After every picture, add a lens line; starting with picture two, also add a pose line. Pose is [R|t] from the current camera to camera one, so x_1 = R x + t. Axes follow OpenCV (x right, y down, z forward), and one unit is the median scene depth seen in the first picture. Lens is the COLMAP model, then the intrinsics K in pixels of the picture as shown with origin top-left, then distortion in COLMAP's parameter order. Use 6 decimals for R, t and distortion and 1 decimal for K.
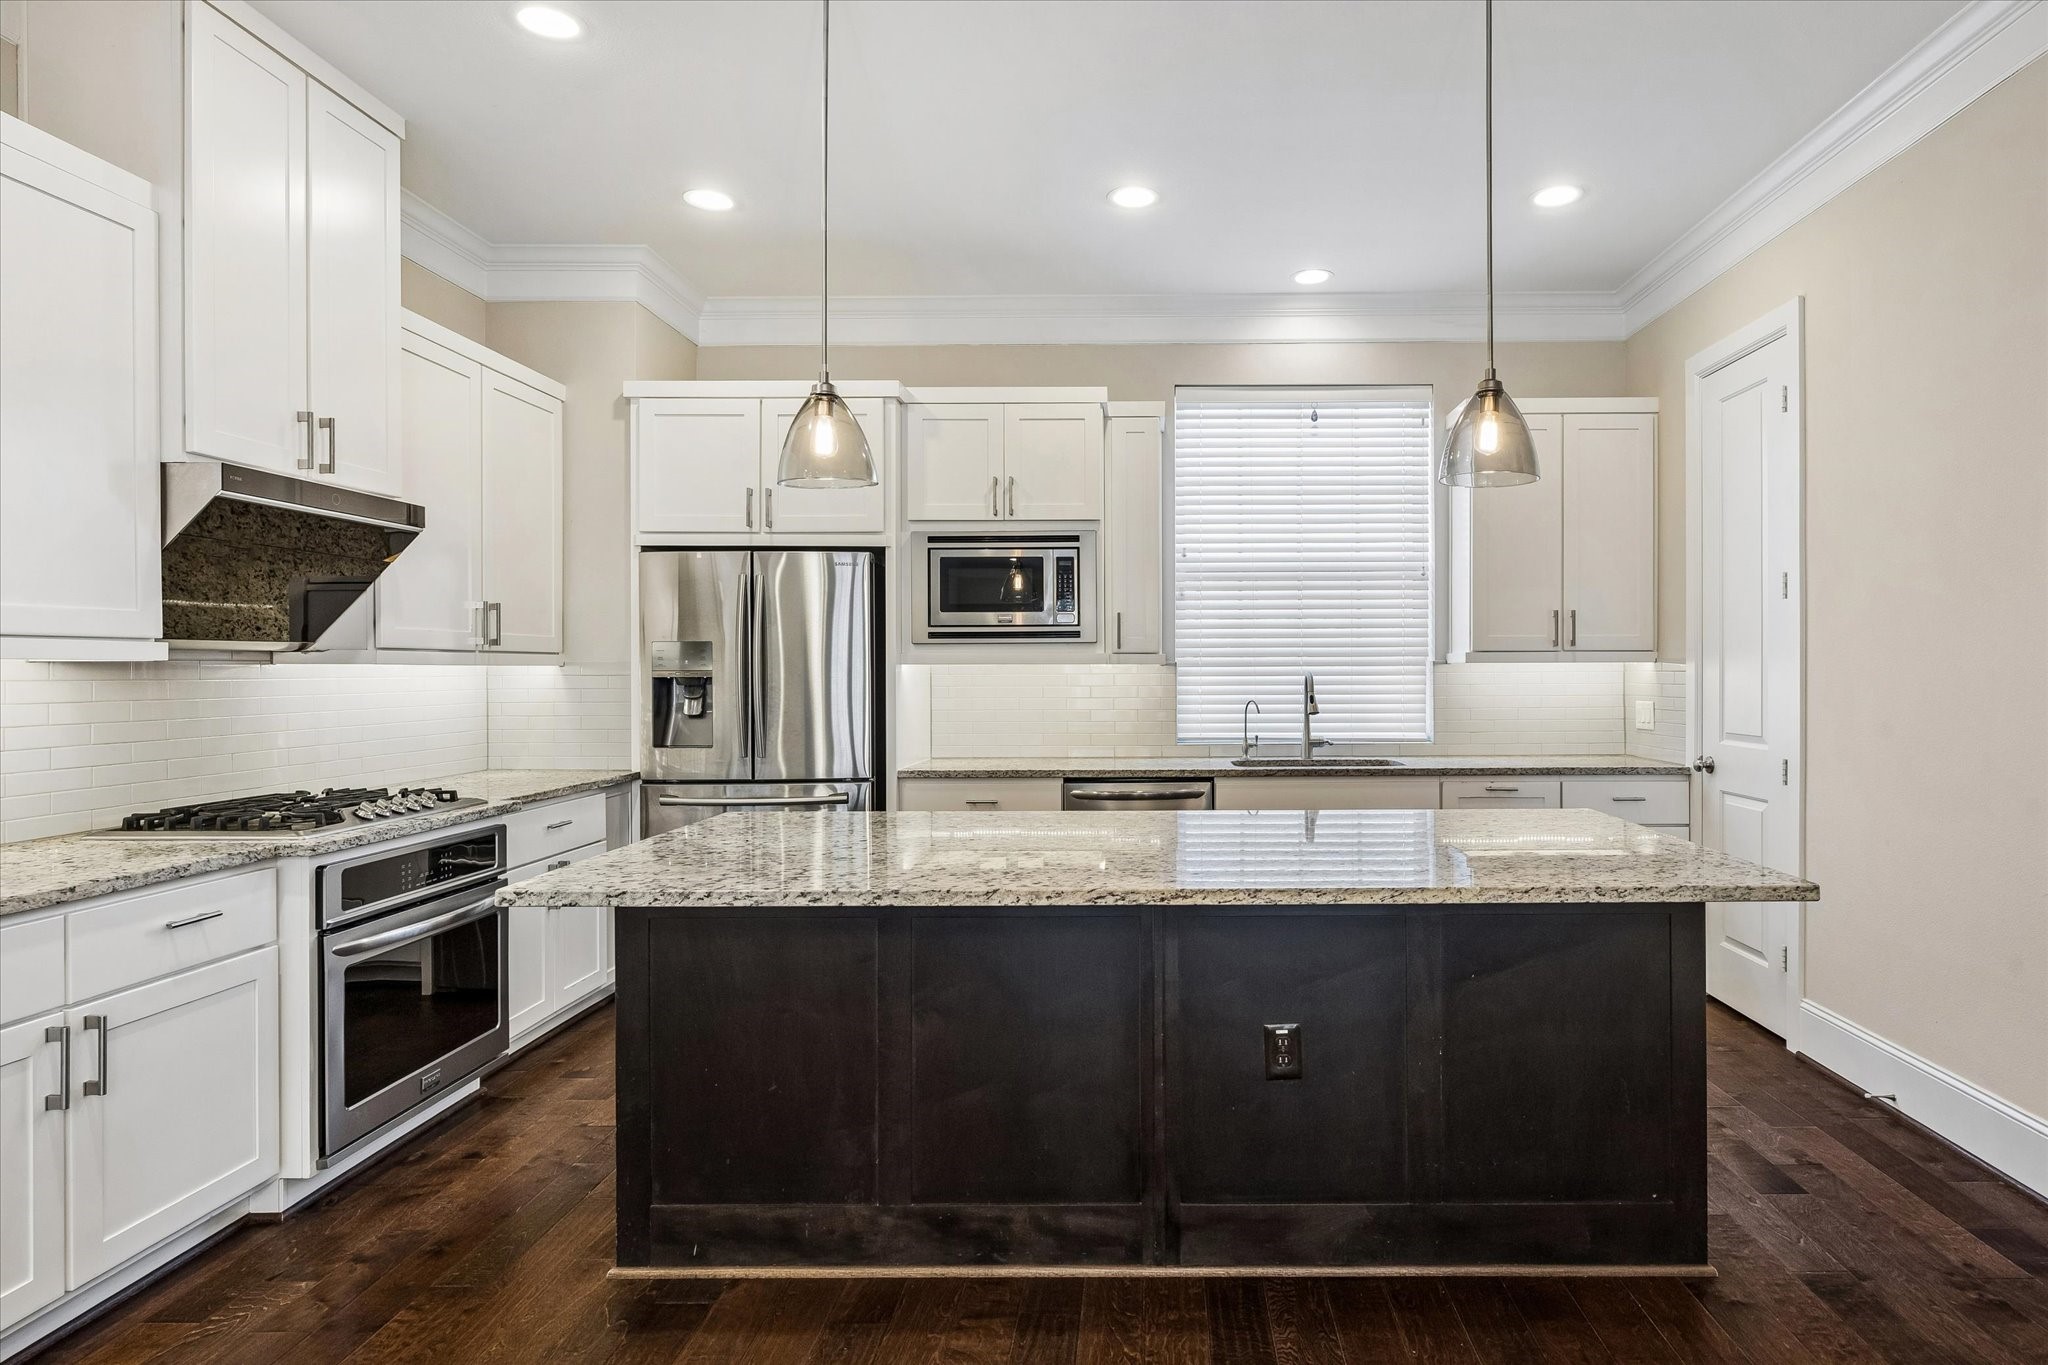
lens RADIAL K [[1116.8, 0, 1023.2], [0, 1116.8, 673.1], [0, 0, 1]] dist [-0.003607, 0.000037]
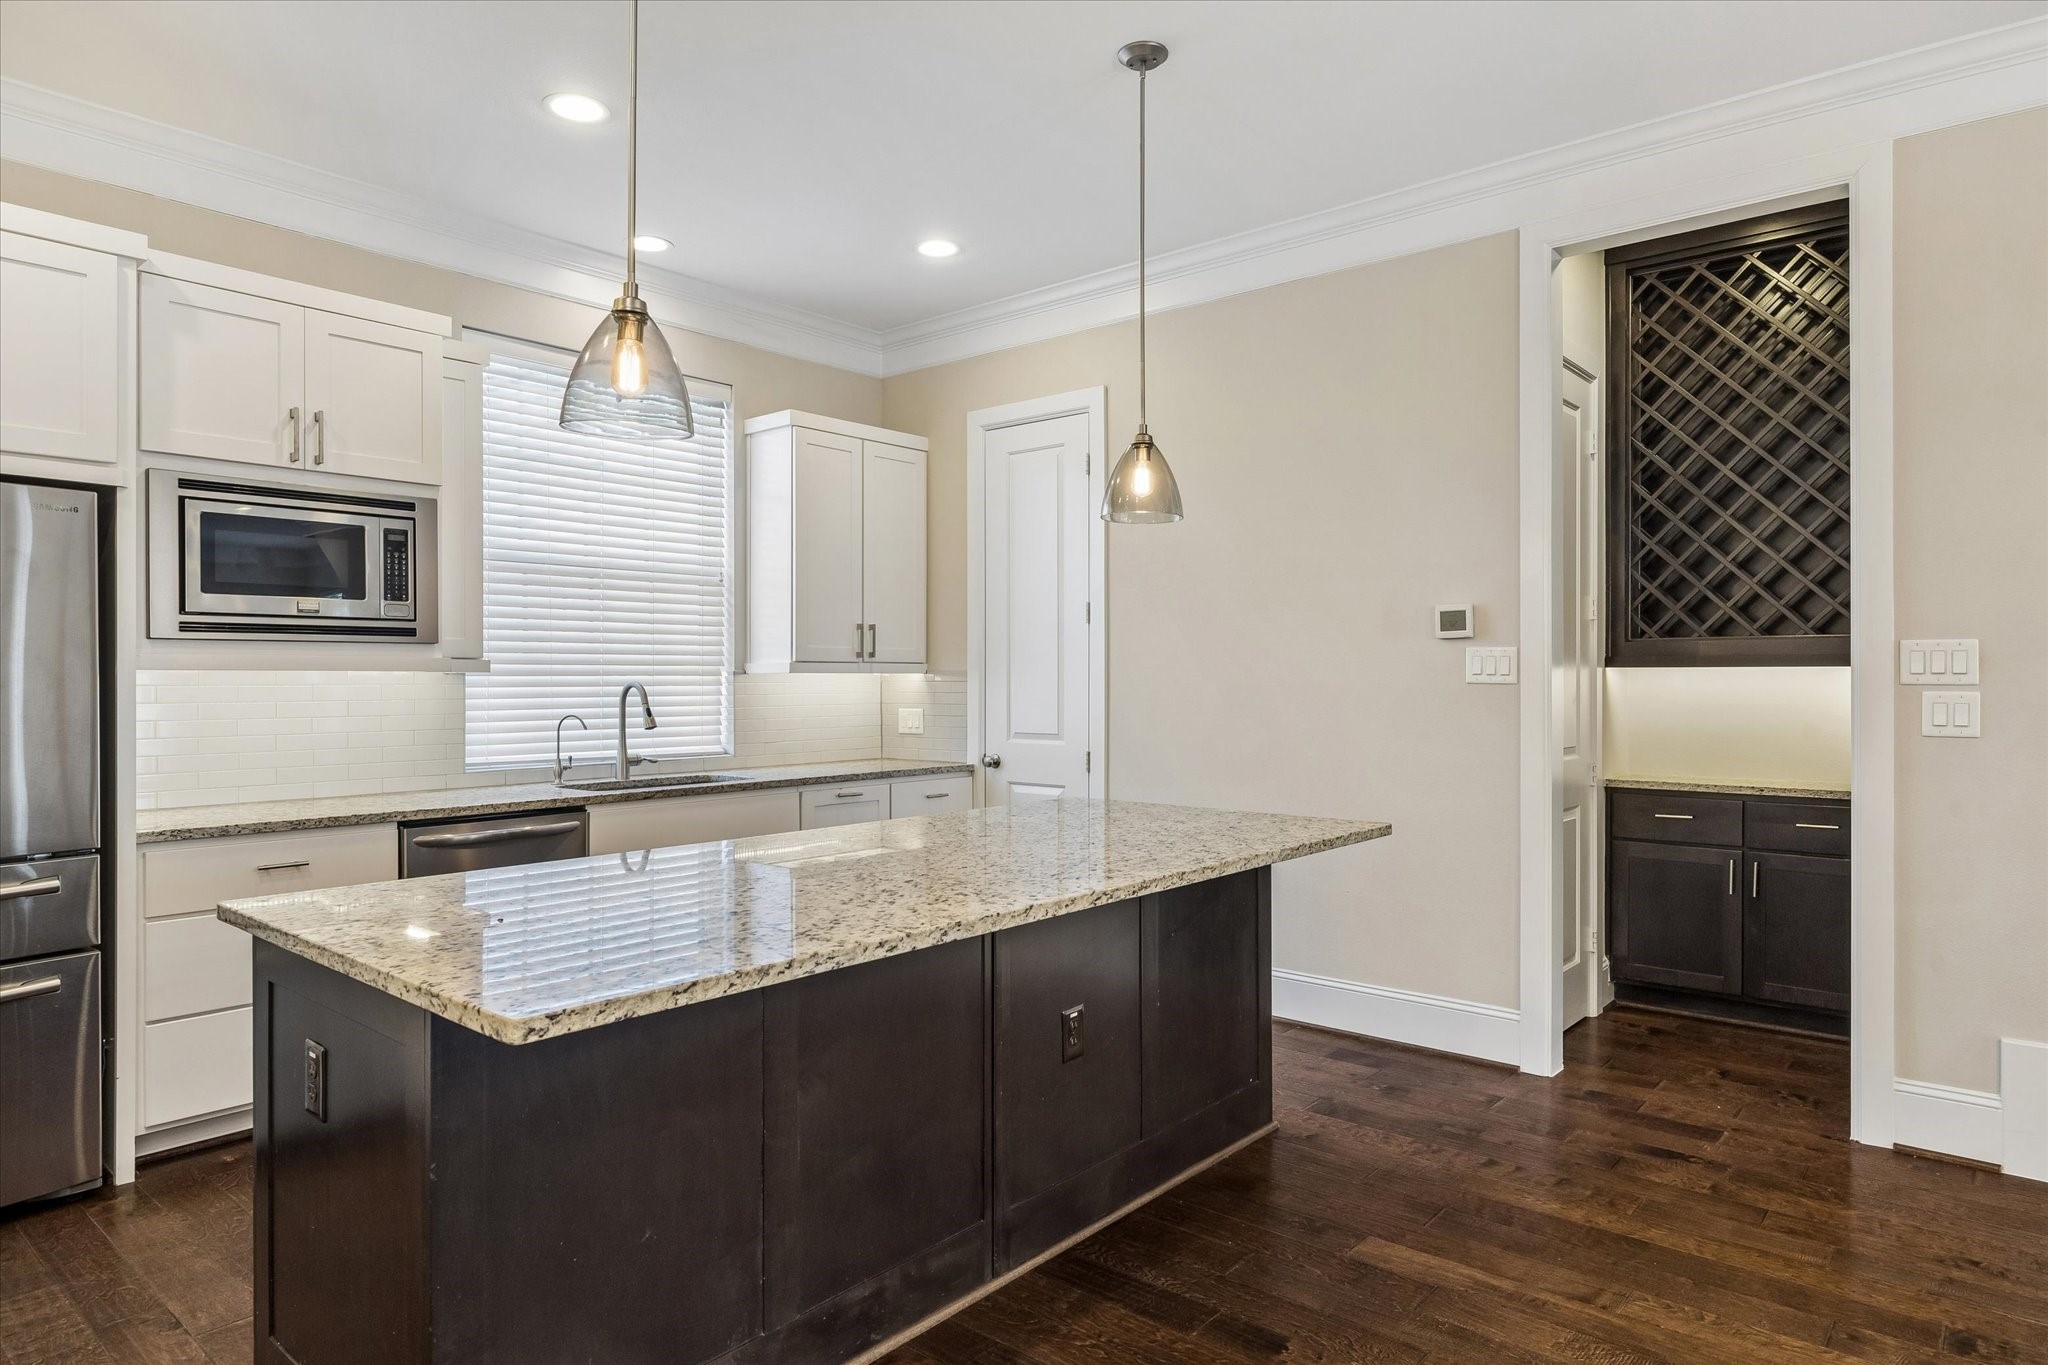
lens RADIAL K [[1250.2, 0, 1029.1], [0, 1250.2, 679.3], [0, 0, 1]] dist [-0.001191, -0.001449]
pose [[0.620764, 0.002582, 0.783993, -0.362349], [0.001573, 0.999988, -0.004539, 0.002084], [-0.783996, 0.004050, 0.620753, 0.140576]]
